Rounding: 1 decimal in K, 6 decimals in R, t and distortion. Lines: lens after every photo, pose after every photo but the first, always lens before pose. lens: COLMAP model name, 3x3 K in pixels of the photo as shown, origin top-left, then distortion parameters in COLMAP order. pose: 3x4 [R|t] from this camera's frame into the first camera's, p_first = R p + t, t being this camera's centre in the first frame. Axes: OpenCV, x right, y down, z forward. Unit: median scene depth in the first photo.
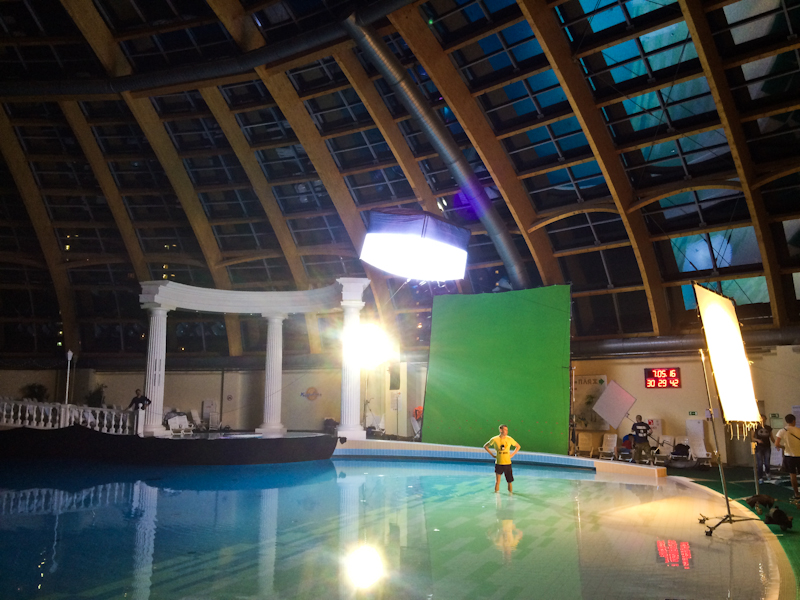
lens RADIAL K [[665.1, 0, 401.6], [0, 665.1, 299.2], [0, 0, 1]] dist [0.055883, -0.065730]
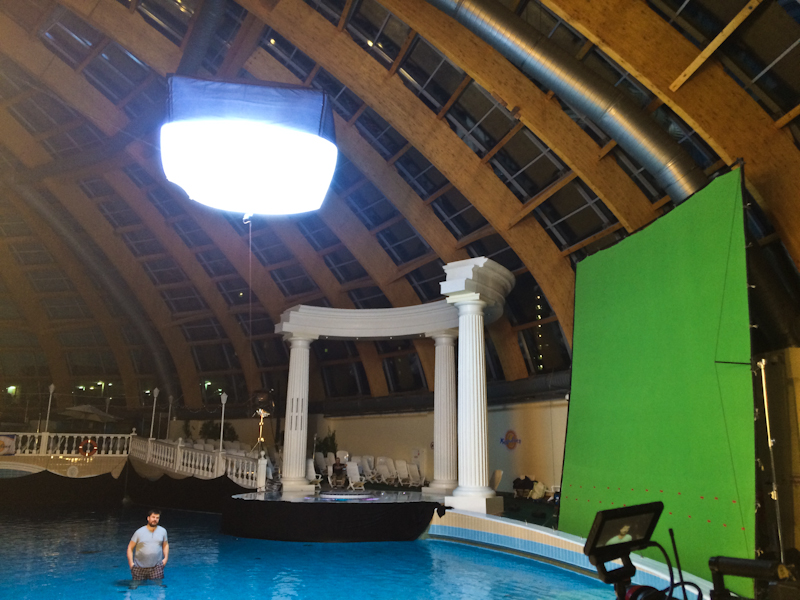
lens RADIAL K [[665.1, 0, 400.7], [0, 665.1, 296.9], [0, 0, 1]] dist [0.055883, -0.065730]
pose [[0.752192, -0.145083, -0.642774, 0.288779], [0.095809, 0.989174, -0.111152, 0.067360], [0.651942, 0.022024, 0.757949, 0.431831]]
